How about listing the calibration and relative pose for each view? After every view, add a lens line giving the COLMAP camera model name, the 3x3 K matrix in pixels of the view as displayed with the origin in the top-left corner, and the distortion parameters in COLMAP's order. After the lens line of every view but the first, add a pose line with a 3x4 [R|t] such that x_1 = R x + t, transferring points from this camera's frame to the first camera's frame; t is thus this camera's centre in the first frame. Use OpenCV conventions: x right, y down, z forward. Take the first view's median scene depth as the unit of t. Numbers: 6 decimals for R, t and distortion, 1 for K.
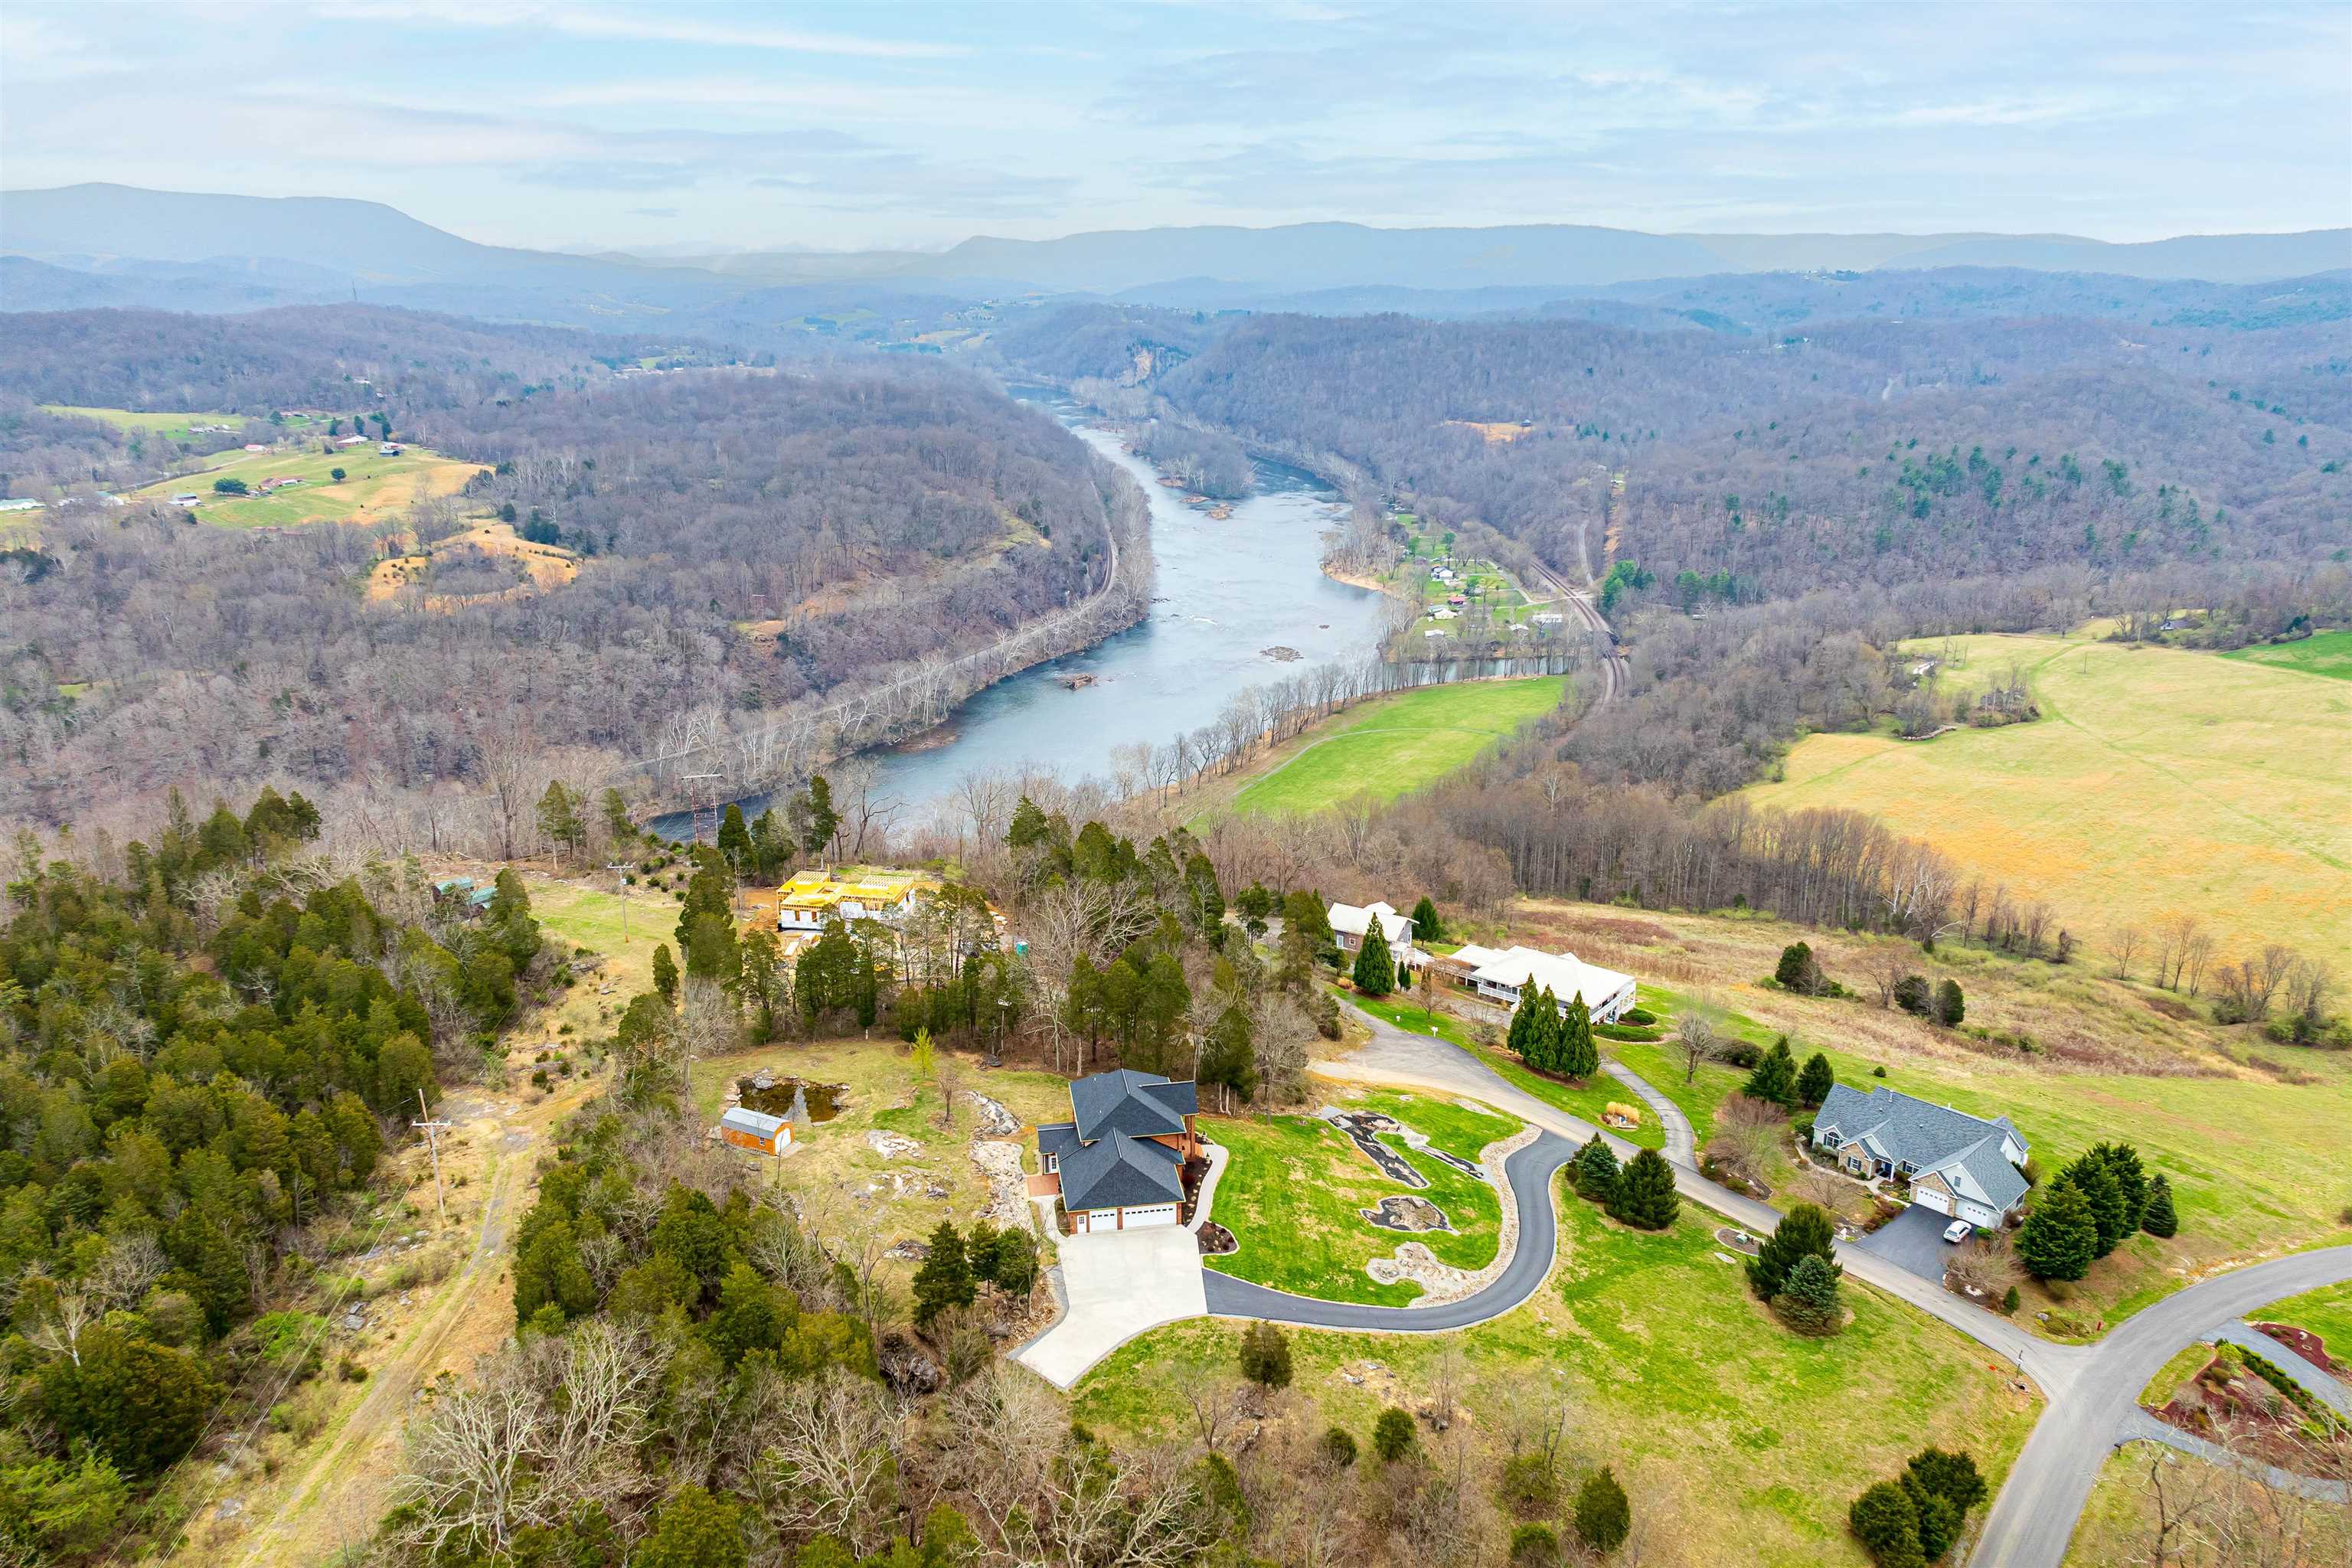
lens RADIAL K [[1667.7, 0, 1179.1], [0, 1667.7, 790.4], [0, 0, 1]] dist [-0.022932, -0.000511]
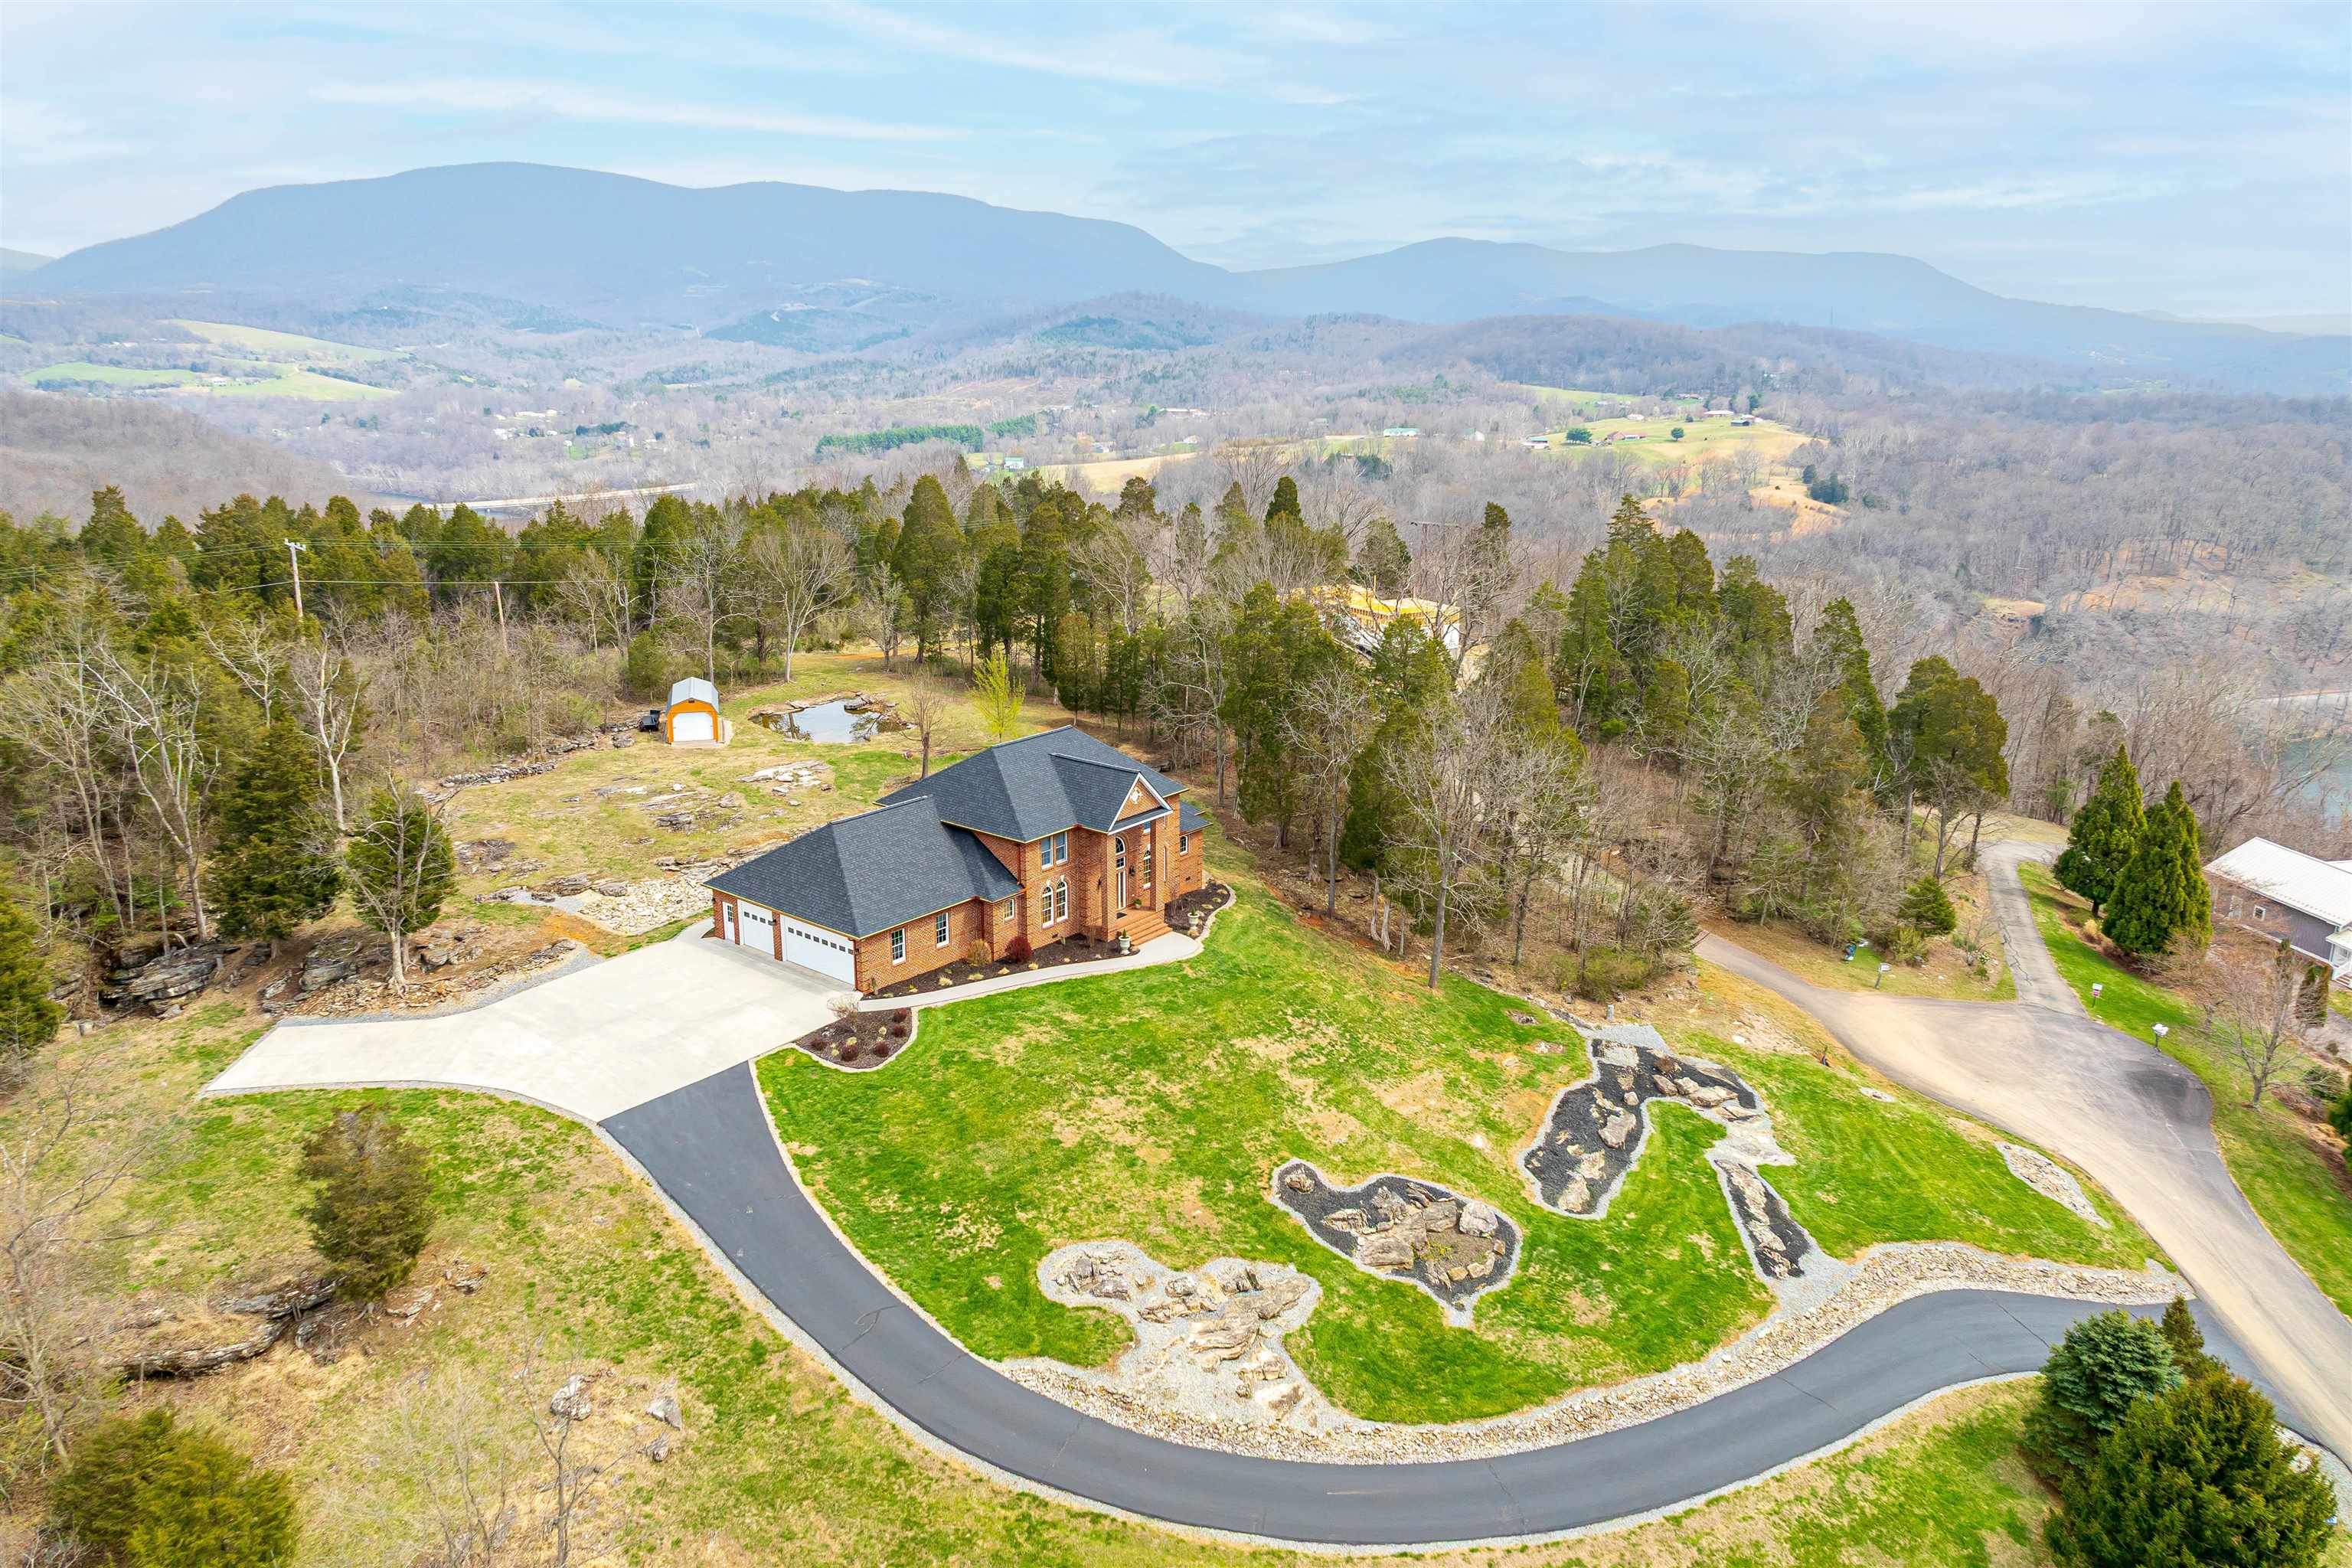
lens RADIAL K [[1644.8, 0, 1179.0], [0, 1644.8, 757.4], [0, 0, 1]] dist [-0.030158, 0.015975]
pose [[0.667911, 0.196713, -0.717774, 0.311068], [-0.230727, 0.971650, 0.051591, 0.131907], [0.707573, 0.131152, 0.694363, 0.629850]]
